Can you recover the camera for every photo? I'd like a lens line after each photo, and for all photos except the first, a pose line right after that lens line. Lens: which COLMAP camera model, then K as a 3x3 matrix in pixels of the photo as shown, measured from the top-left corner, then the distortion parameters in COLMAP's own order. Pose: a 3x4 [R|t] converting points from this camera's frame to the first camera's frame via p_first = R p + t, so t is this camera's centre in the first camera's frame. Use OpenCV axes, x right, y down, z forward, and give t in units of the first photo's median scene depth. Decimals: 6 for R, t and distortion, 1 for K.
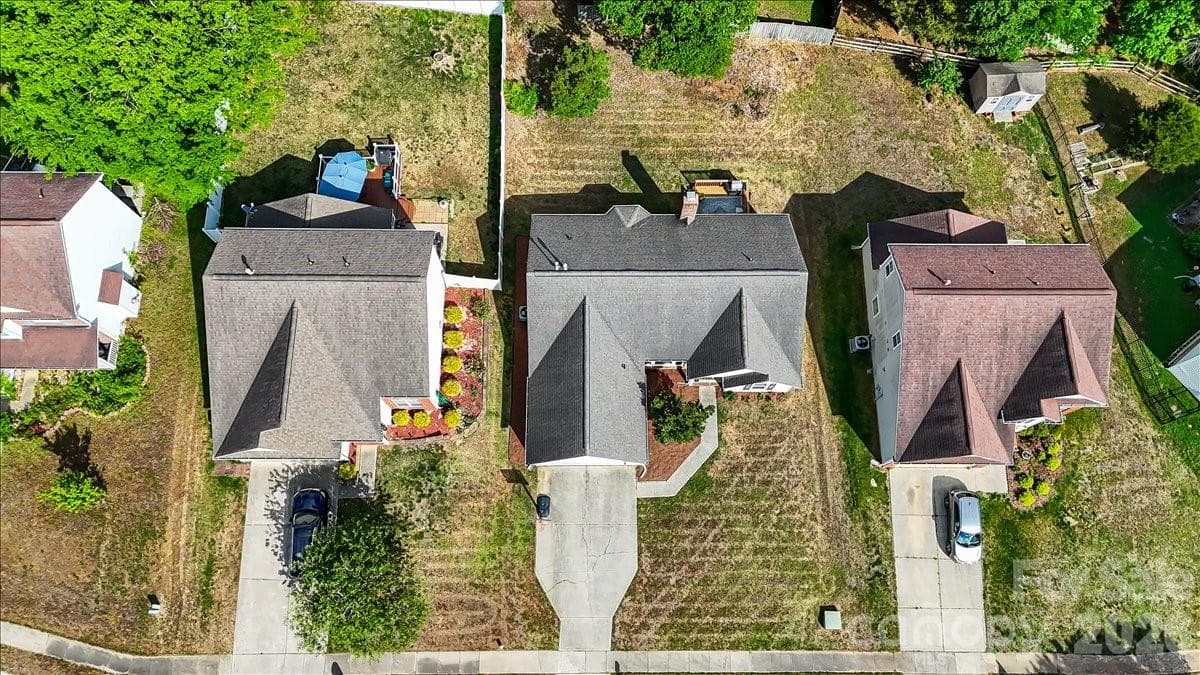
lens RADIAL K [[881.8, 0, 602.6], [0, 881.8, 333.3], [0, 0, 1]] dist [0.088157, -0.093430]
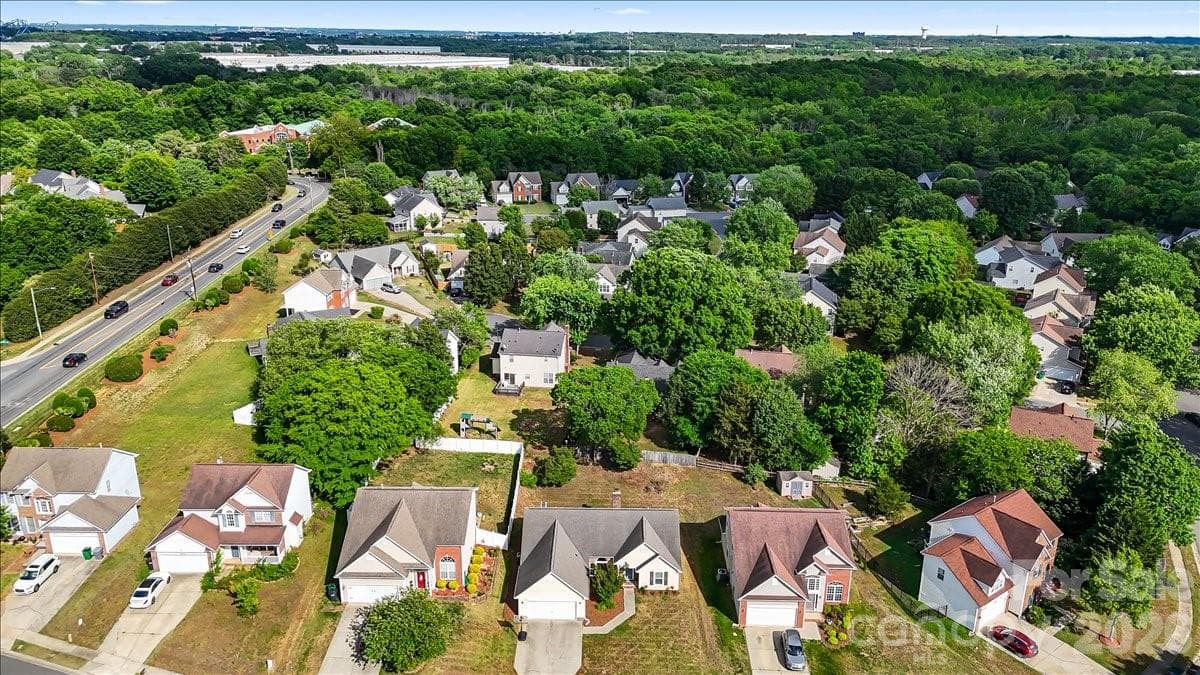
lens RADIAL K [[881.8, 0, 602.6], [0, 881.8, 333.3], [0, 0, 1]] dist [0.088157, -0.093430]
pose [[0.999927, -0.001915, -0.011964, 0.093193], [-0.008522, 0.590723, -0.806829, 1.131327], [0.008612, 0.806872, 0.590663, -0.353554]]
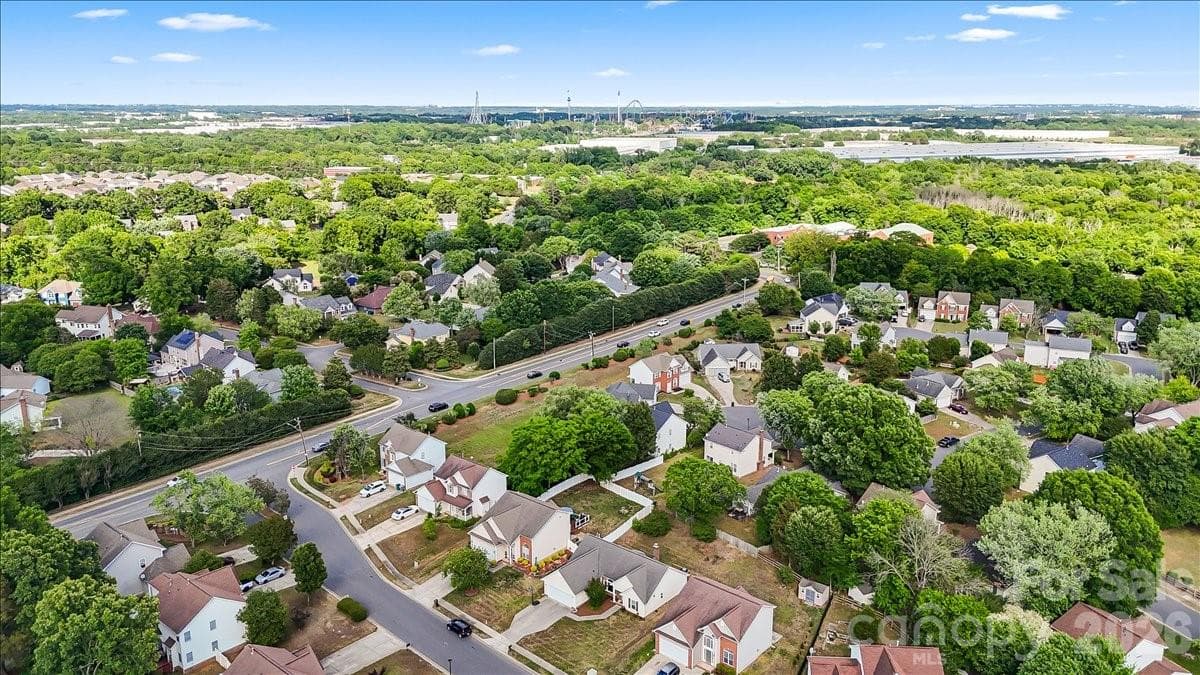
lens RADIAL K [[881.8, 0, 602.6], [0, 881.8, 333.3], [0, 0, 1]] dist [0.088157, -0.093430]
pose [[0.759672, 0.145255, -0.633877, 1.618049], [-0.616977, 0.469037, -0.631937, 1.301073], [0.205519, 0.871152, 0.445933, -0.759044]]
